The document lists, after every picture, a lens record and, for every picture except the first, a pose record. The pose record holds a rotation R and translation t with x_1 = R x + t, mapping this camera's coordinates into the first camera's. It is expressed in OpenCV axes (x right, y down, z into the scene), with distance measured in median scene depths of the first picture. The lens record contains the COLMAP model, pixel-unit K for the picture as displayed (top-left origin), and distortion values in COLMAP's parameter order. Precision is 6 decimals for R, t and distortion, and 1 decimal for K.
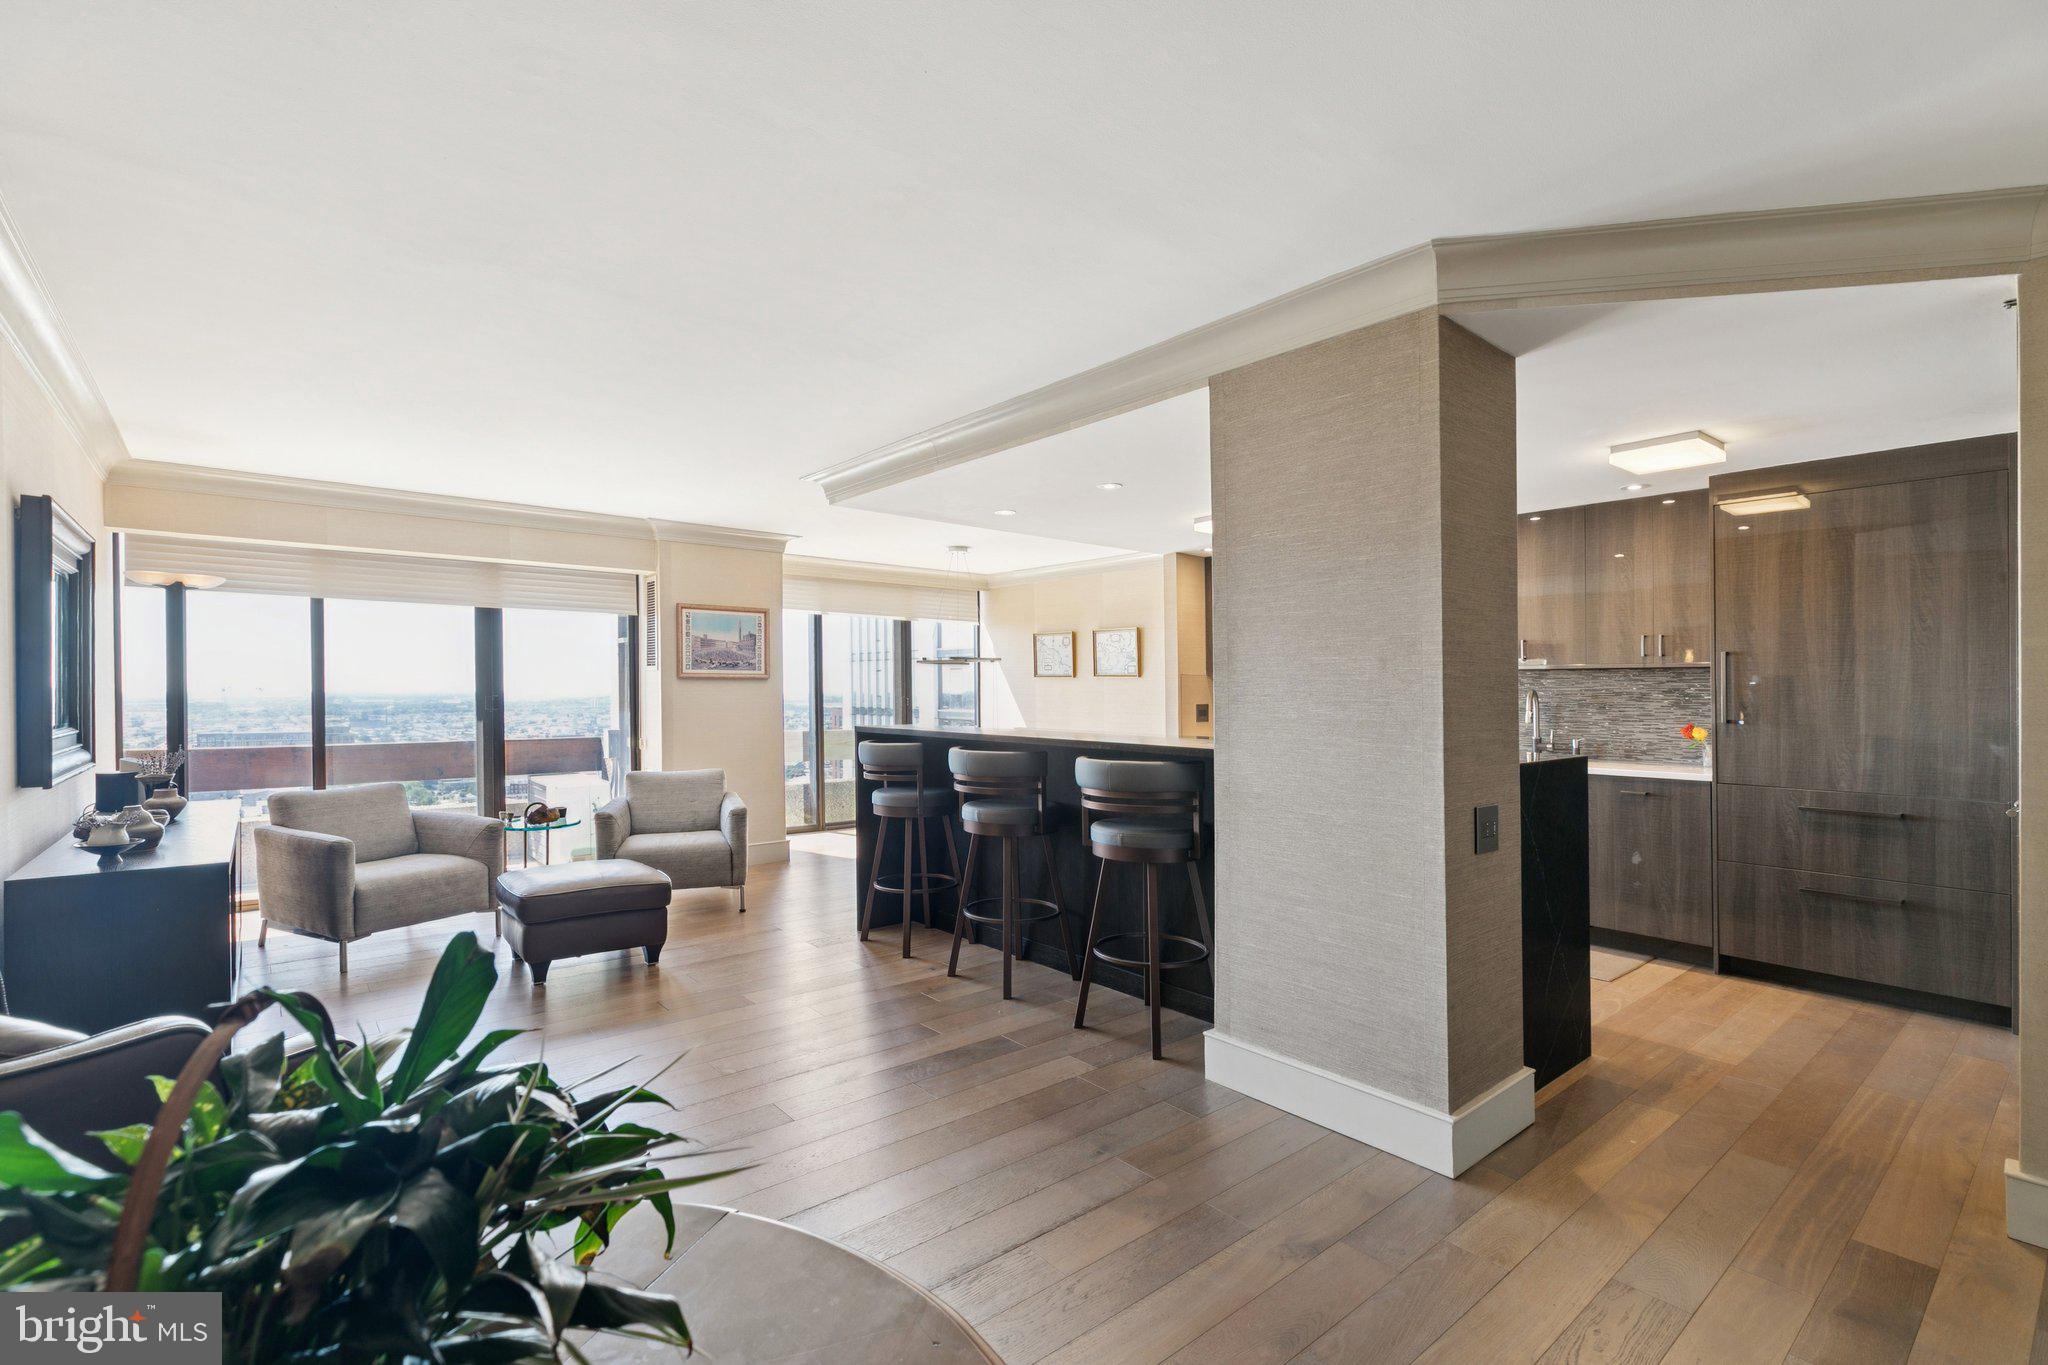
lens RADIAL K [[918.1, 0, 1022.3], [0, 918.1, 689.0], [0, 0, 1]] dist [0.004168, -0.000614]
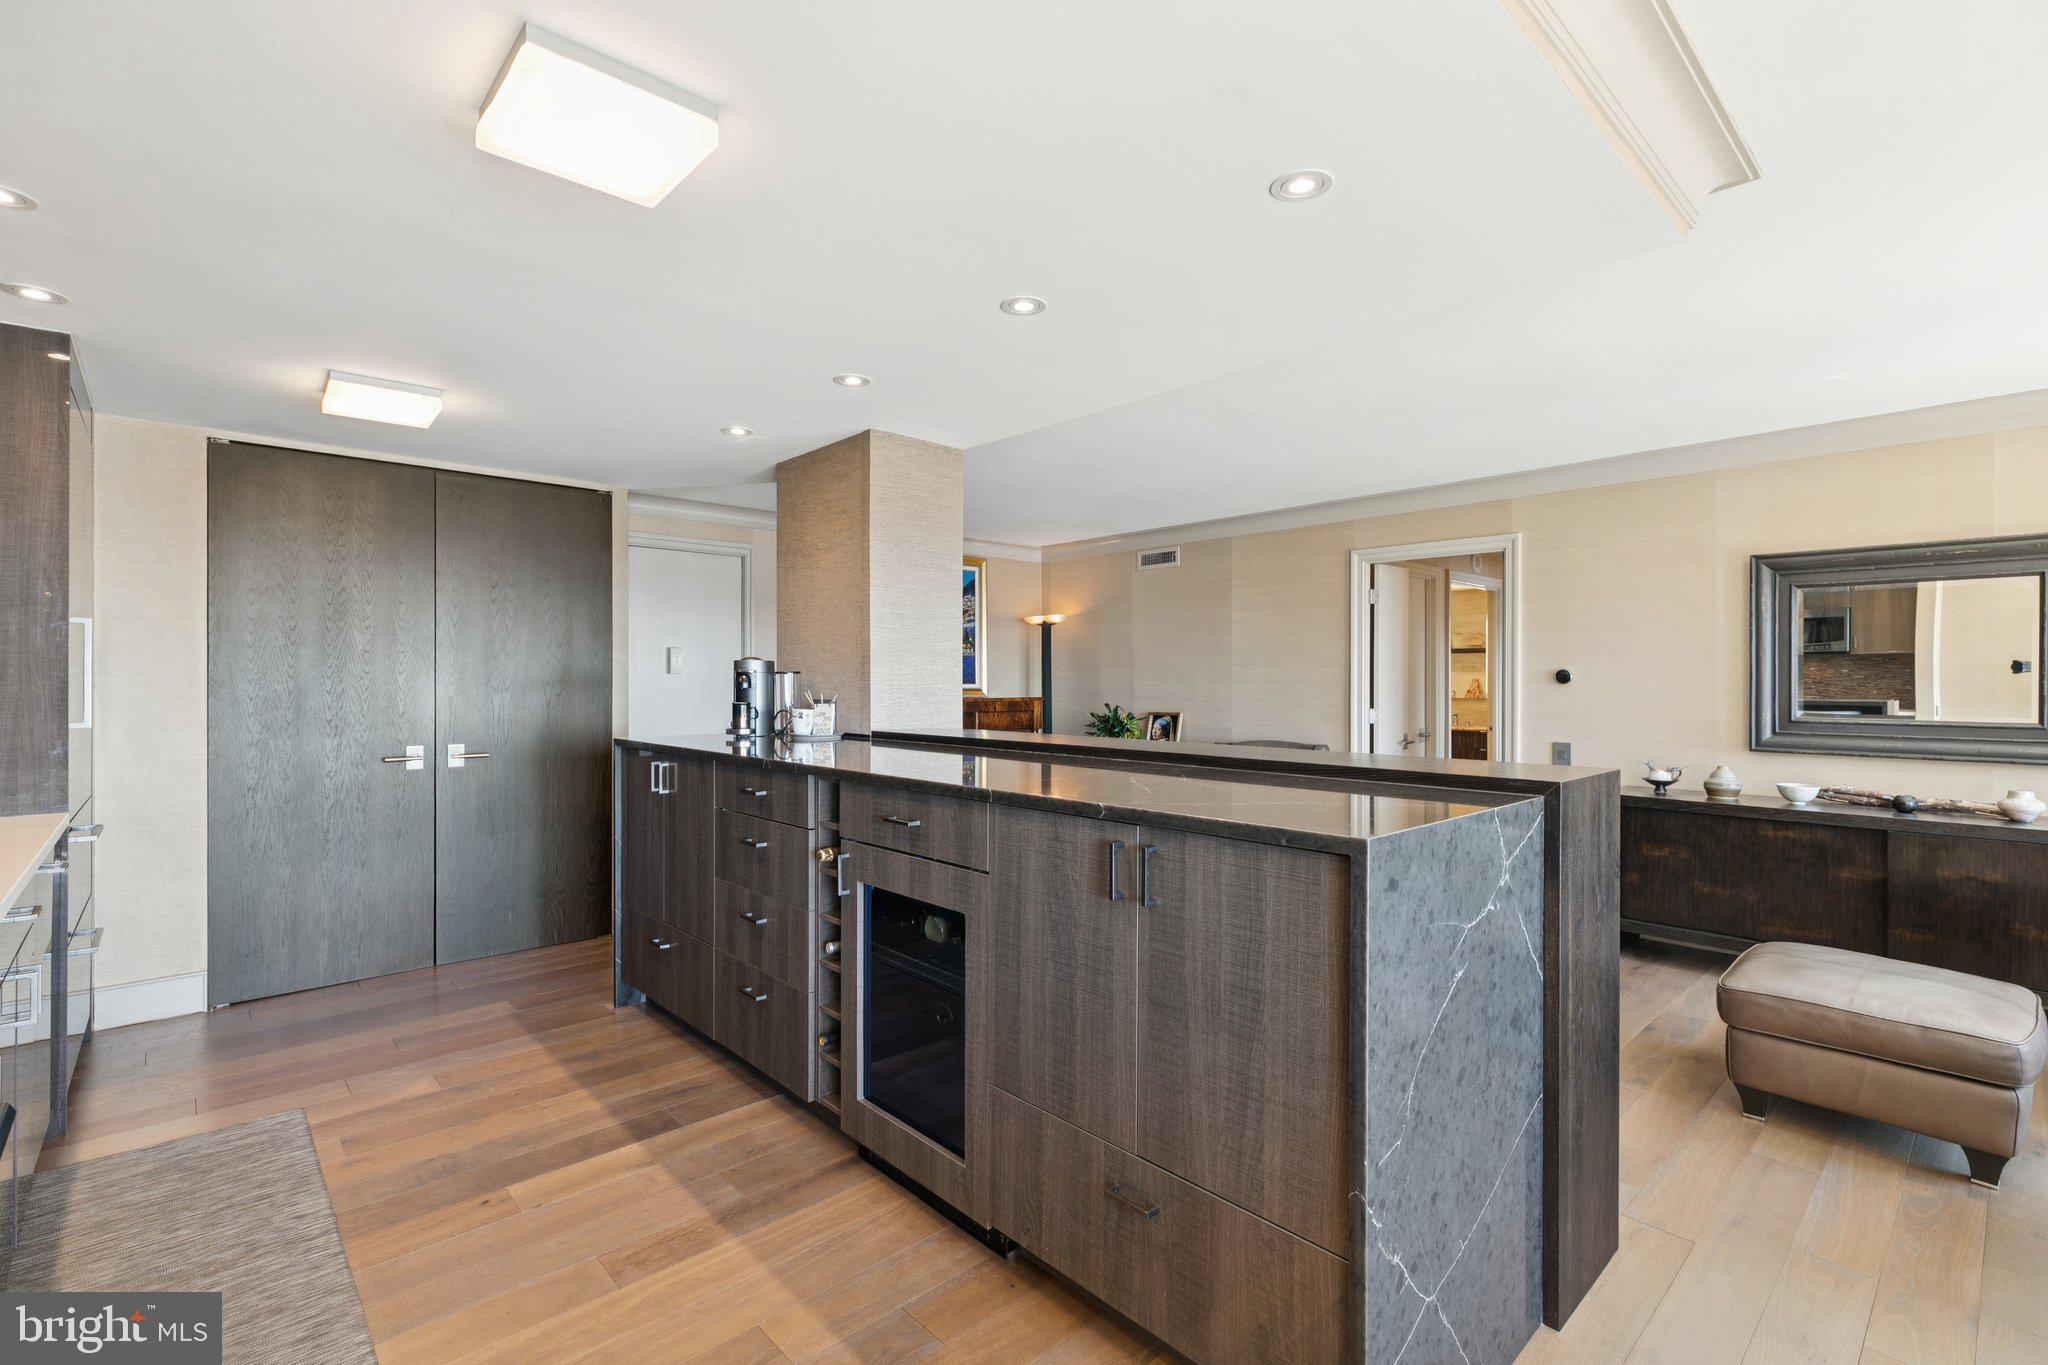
lens RADIAL K [[918.1, 0, 1022.3], [0, 918.1, 689.0], [0, 0, 1]] dist [0.004168, -0.000614]
pose [[-0.998781, -0.000325, -0.049351, 0.122068], [-0.000595, 0.999985, 0.005450, 0.005001], [0.049349, 0.005472, -0.998767, 1.429624]]
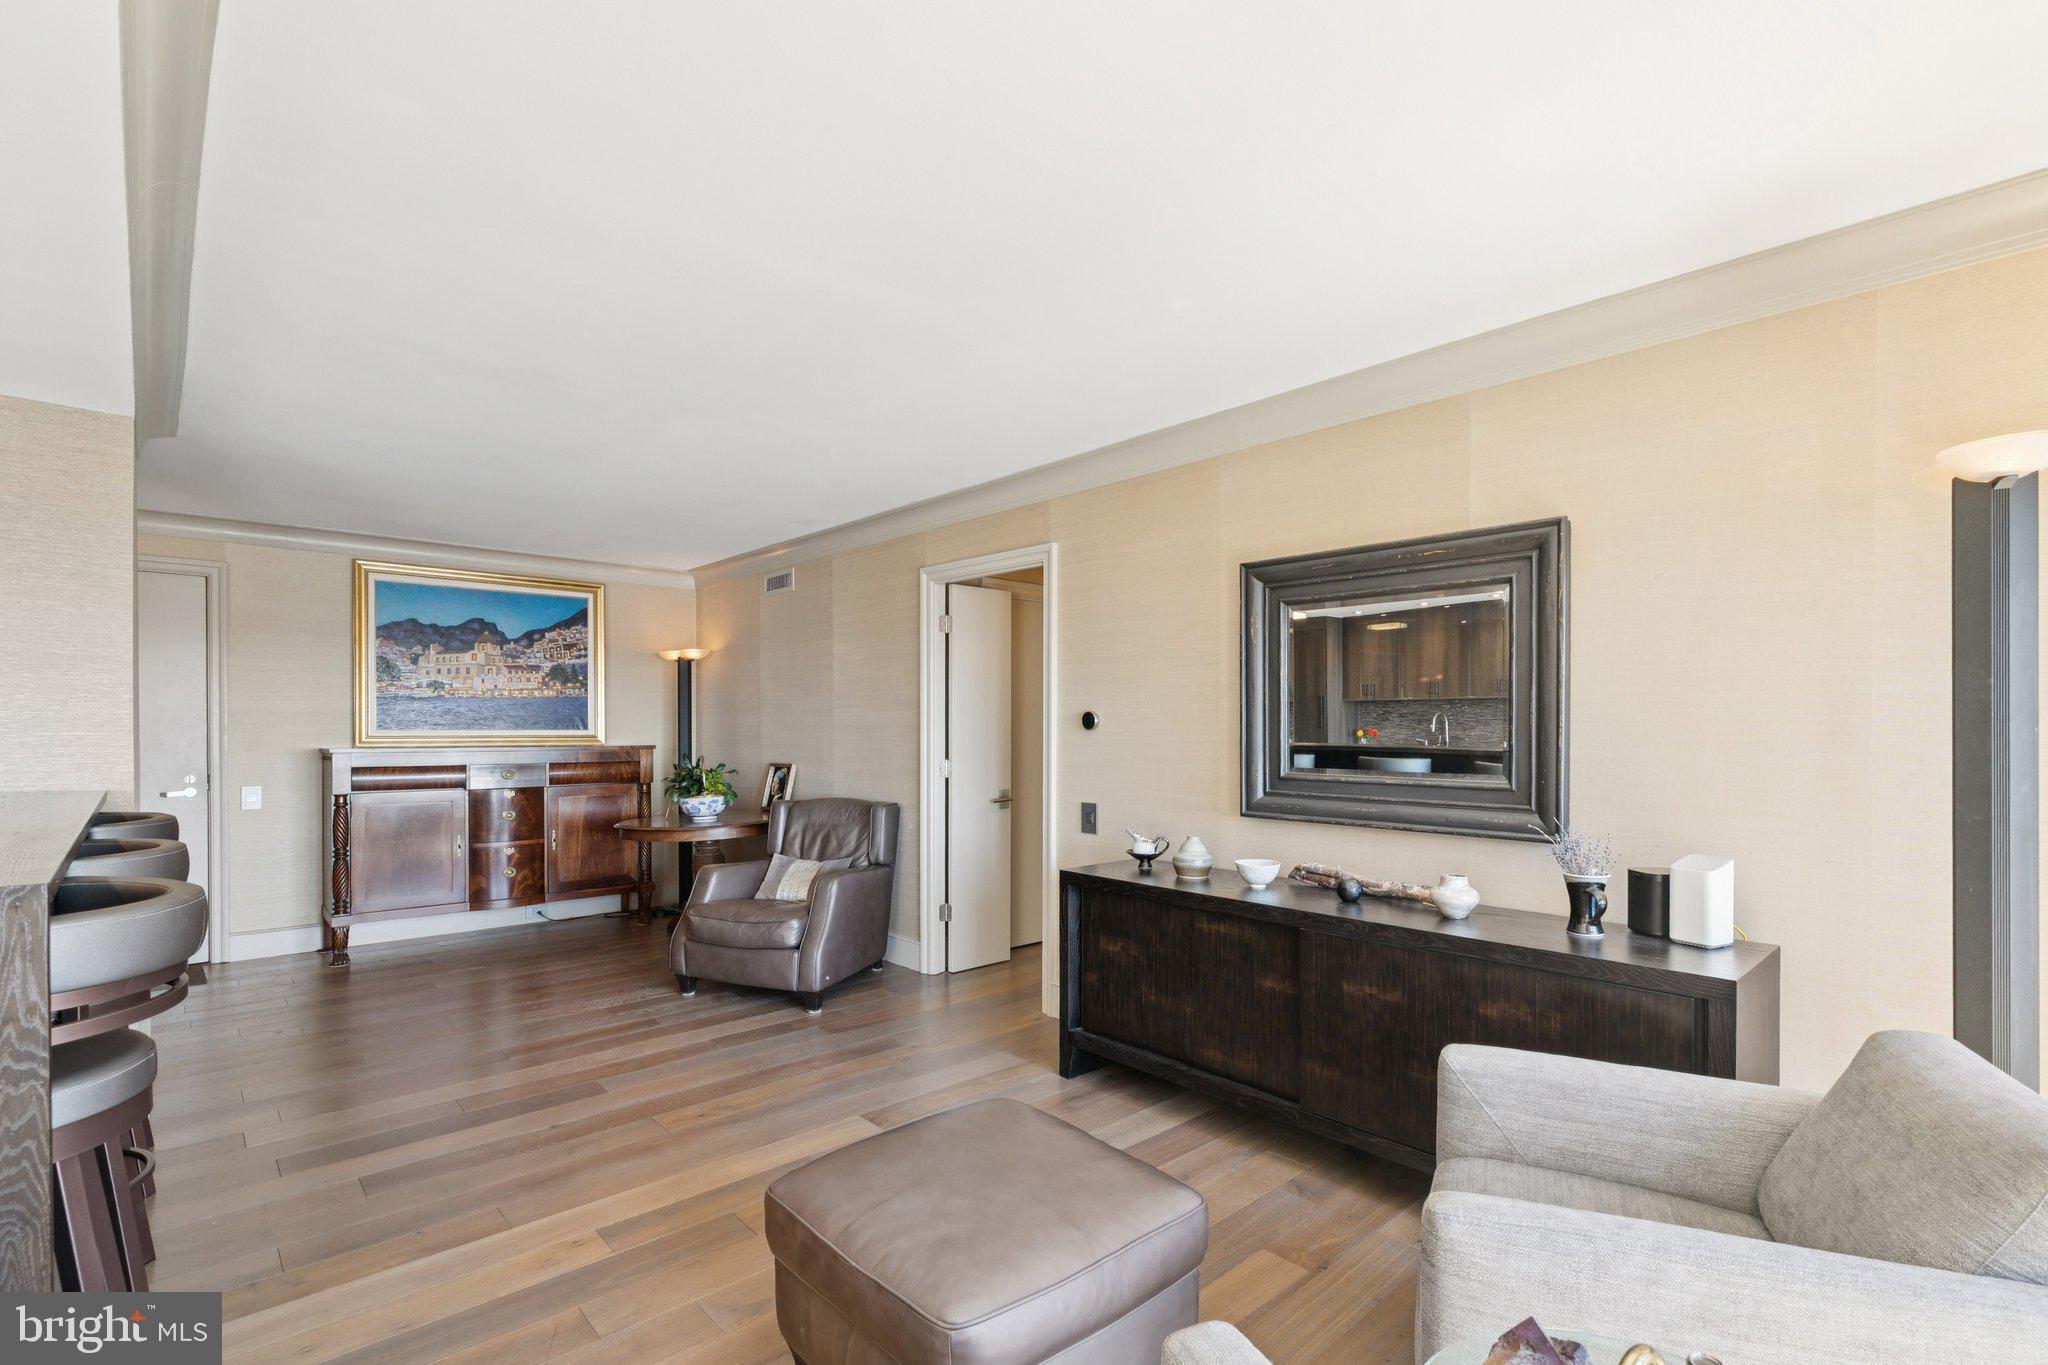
lens RADIAL K [[936.9, 0, 1027.5], [0, 936.9, 737.8], [0, 0, 1]] dist [0.002515, 0.000059]
pose [[-0.998450, 0.000961, -0.055640, -0.417261], [0.000439, 0.999956, 0.009379, 0.004057], [0.055646, 0.009340, -0.998407, 1.271879]]
